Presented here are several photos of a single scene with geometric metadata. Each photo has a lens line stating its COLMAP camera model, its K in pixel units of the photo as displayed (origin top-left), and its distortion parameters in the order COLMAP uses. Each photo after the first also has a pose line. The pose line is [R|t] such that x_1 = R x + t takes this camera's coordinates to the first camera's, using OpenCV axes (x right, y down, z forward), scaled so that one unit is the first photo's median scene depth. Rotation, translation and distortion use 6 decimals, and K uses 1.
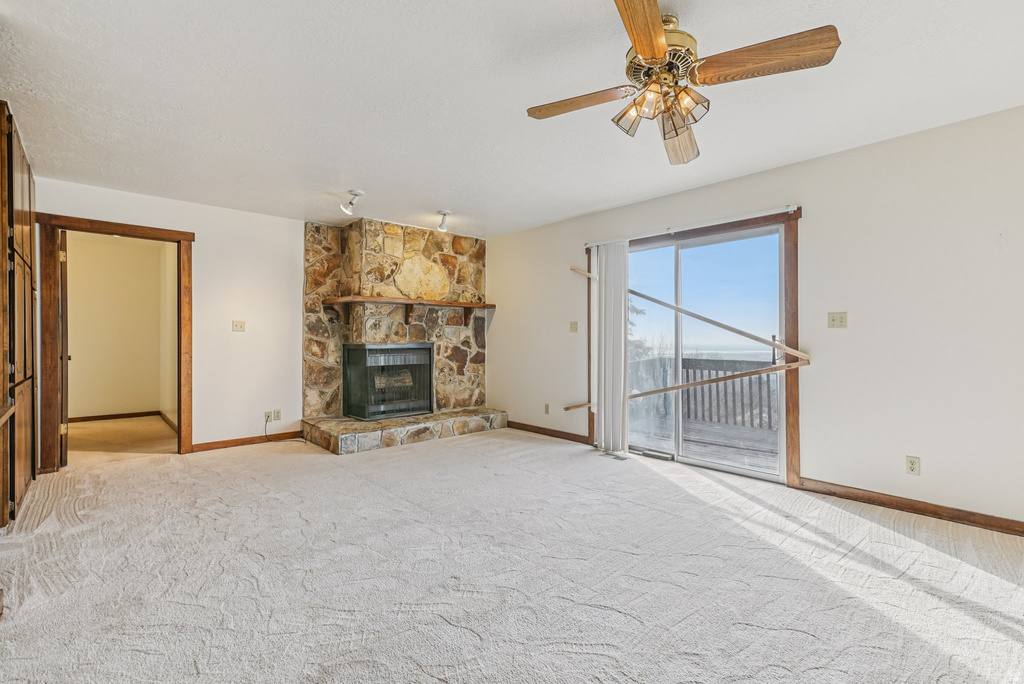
lens RADIAL K [[469.3, 0, 521.1], [0, 469.3, 340.4], [0, 0, 1]] dist [0.017537, -0.001388]
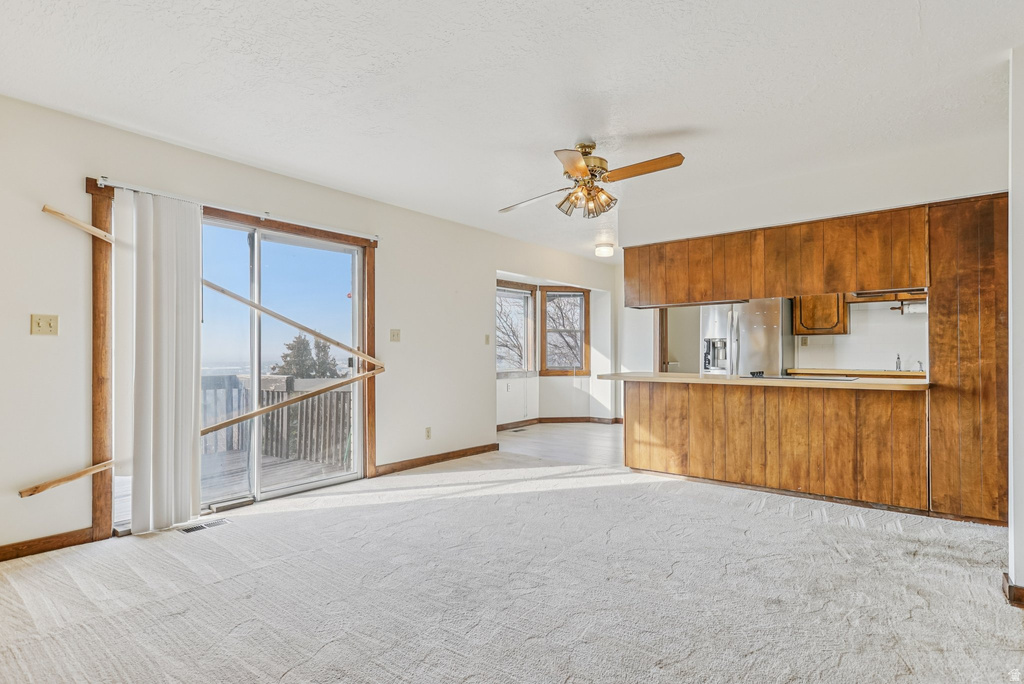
lens RADIAL K [[553.4, 0, 514.6], [0, 553.4, 344.3], [0, 0, 1]] dist [0.004480, 0.001110]
pose [[-0.185426, 0.008480, 0.982622, -0.546975], [-0.005694, 0.999937, -0.009704, -0.004485], [-0.982642, -0.007395, -0.185366, 0.594924]]
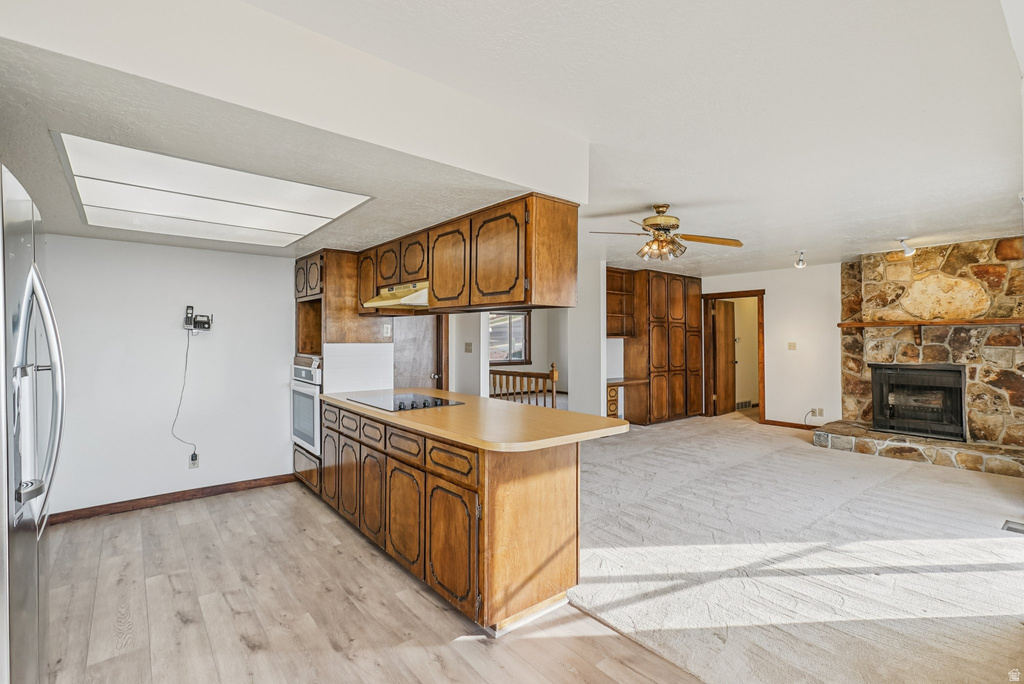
lens RADIAL K [[469.3, 0, 509.1], [0, 469.3, 330.5], [0, 0, 1]] dist [0.017537, -0.001388]
pose [[-0.051286, -0.018907, -0.998505, 0.845016], [-0.001861, 0.999821, -0.018836, -0.046367], [0.998682, 0.000893, -0.051312, 0.178721]]
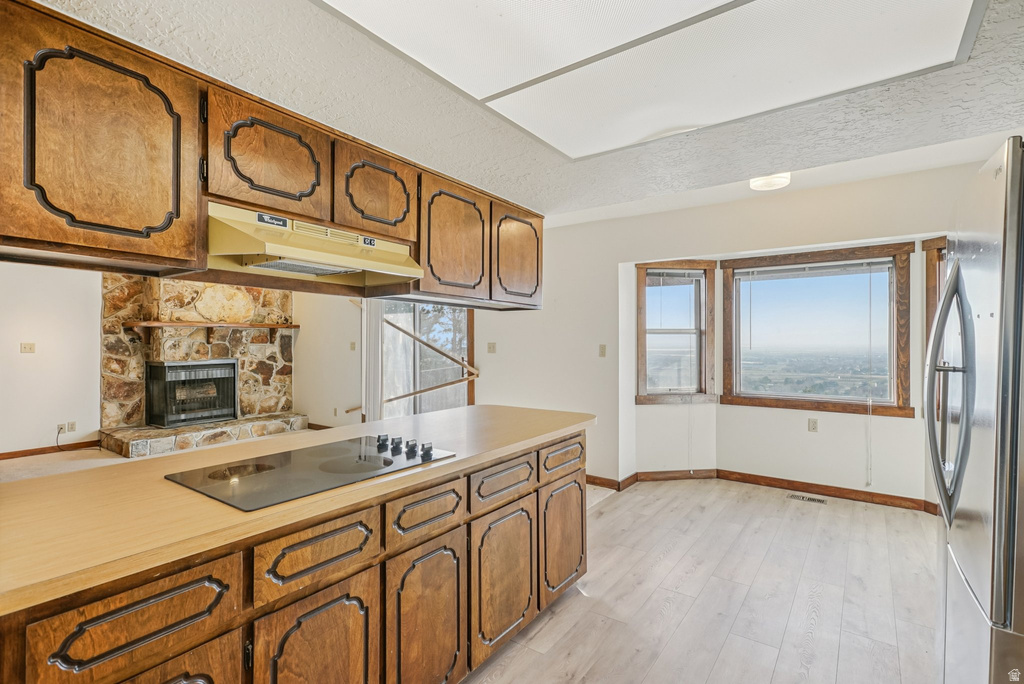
lens RADIAL K [[480.8, 0, 517.5], [0, 480.8, 338.6], [0, 0, 1]] dist [0.032958, 0.001339]
pose [[0.979413, -0.001521, 0.201860, 0.269625], [0.001762, 0.999998, -0.001010, -0.045839], [-0.201858, 0.001345, 0.979414, -0.345348]]
